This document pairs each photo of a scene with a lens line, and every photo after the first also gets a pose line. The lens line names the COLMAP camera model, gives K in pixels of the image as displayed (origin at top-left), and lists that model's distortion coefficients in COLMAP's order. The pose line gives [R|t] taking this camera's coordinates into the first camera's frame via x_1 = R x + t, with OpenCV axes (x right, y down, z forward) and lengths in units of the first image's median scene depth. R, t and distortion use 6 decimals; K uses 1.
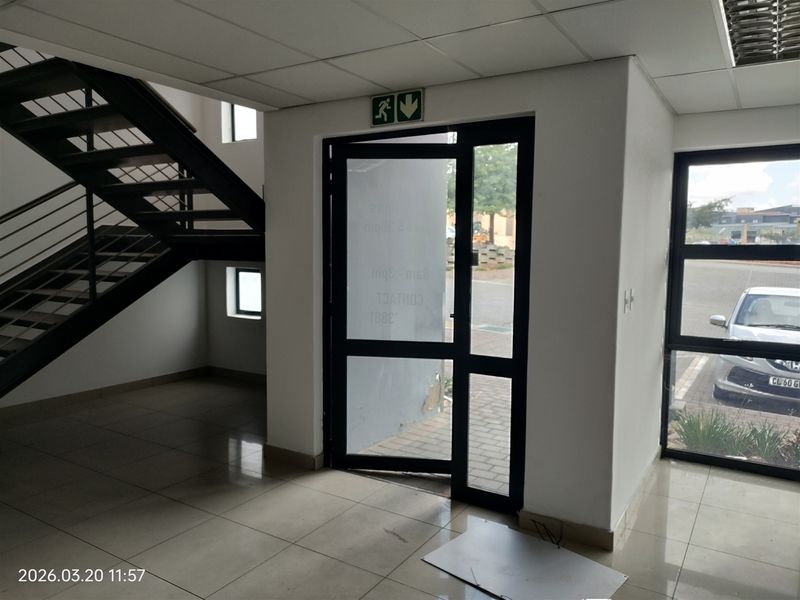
lens RADIAL K [[583.7, 0, 400.0], [0, 583.7, 300.0], [0, 0, 1]] dist [0.070706, -0.049184]
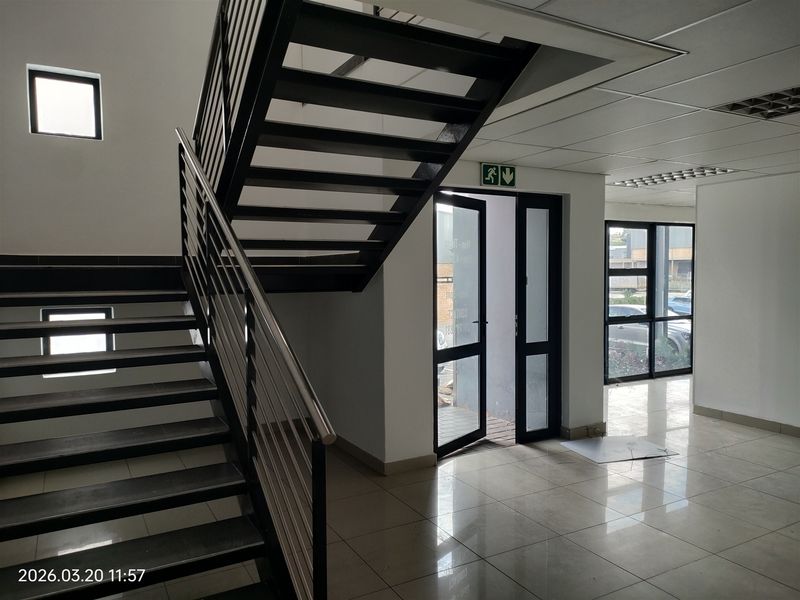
lens RADIAL K [[583.7, 0, 400.0], [0, 583.7, 300.0], [0, 0, 1]] dist [0.070706, -0.049184]
pose [[0.481671, -0.058095, 0.874425, -1.363770], [0.093887, 0.995478, 0.014420, -0.071876], [-0.871309, 0.075152, 0.484947, 0.547466]]
